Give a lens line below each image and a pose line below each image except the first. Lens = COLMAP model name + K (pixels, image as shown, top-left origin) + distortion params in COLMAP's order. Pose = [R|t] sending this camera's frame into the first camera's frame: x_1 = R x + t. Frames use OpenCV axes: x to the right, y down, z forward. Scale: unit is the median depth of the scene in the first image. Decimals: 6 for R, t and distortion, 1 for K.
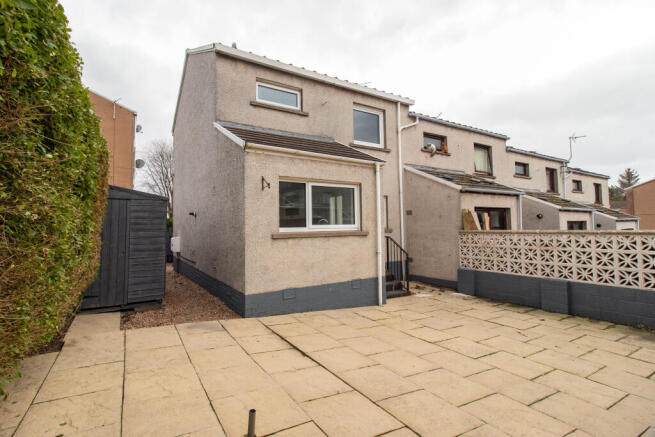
lens RADIAL K [[334.8, 0, 323.6], [0, 334.8, 214.5], [0, 0, 1]] dist [0.004113, 0.000553]
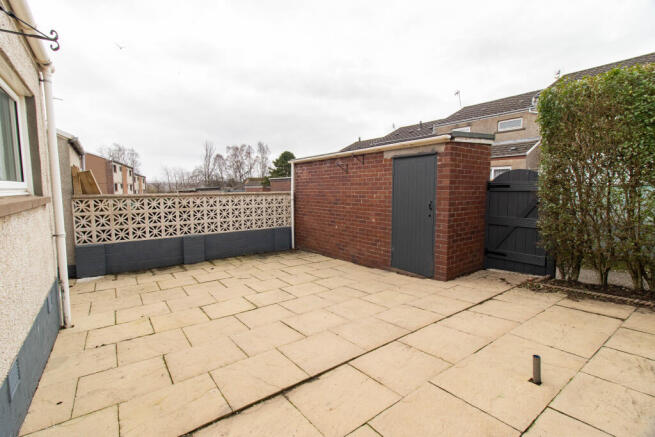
lens RADIAL K [[301.5, 0, 322.0], [0, 301.5, 219.3], [0, 0, 1]] dist [-0.000152, -0.000080]
pose [[-0.105929, -0.089597, 0.990329, -0.539465], [-0.031278, 0.995740, 0.086741, 0.044494], [-0.993882, -0.021787, -0.108280, 0.913316]]
